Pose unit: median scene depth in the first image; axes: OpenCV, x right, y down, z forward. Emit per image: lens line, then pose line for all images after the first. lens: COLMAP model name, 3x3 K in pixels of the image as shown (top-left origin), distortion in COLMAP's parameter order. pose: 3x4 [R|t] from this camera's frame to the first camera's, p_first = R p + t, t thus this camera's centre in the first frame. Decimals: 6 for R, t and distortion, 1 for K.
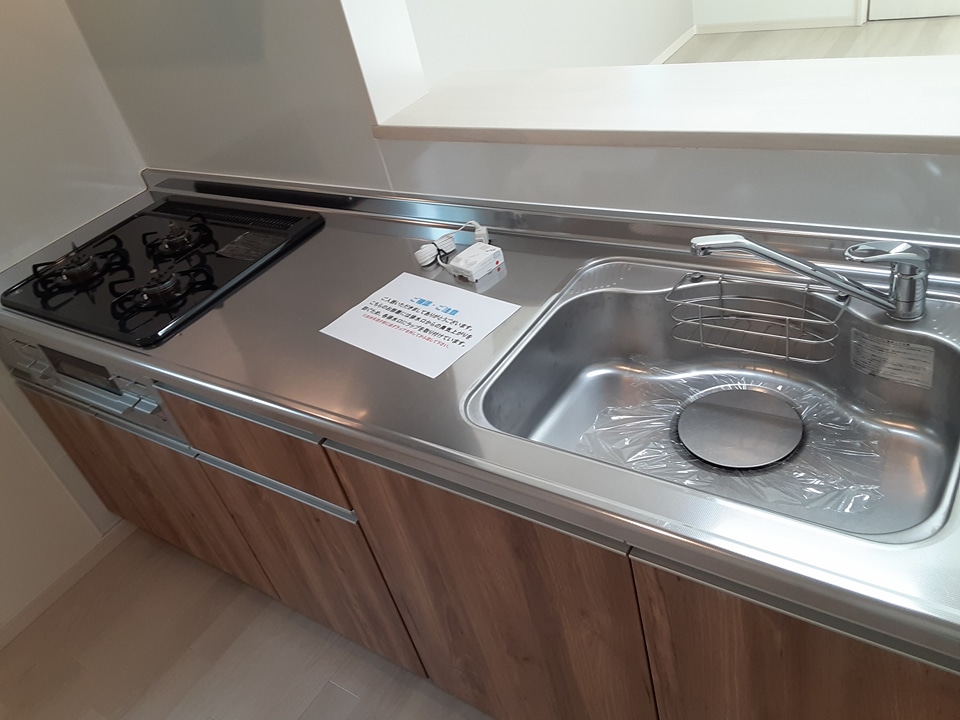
lens RADIAL K [[781.1, 0, 505.4], [0, 781.1, 368.1], [0, 0, 1]] dist [0.045092, -0.049081]
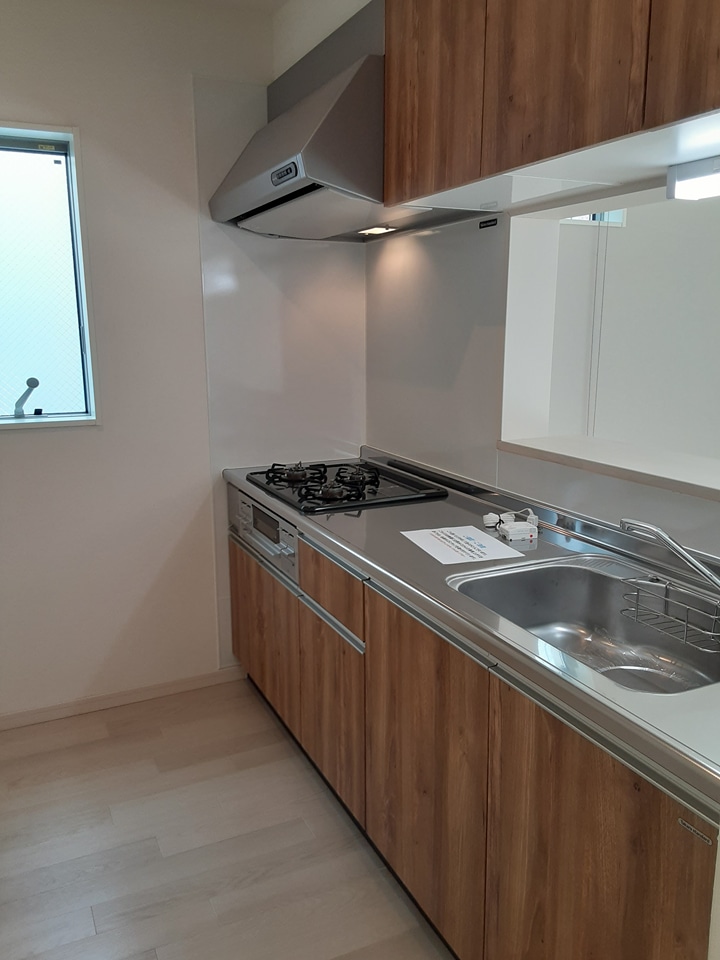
lens RADIAL K [[781.1, 0, 359.9], [0, 781.1, 479.7], [0, 0, 1]] dist [0.045092, -0.049081]
pose [[0.837673, 0.299462, -0.456757, 0.327691], [-0.444626, 0.859576, -0.251864, 0.257539], [0.317194, 0.414066, 0.853192, -0.328875]]
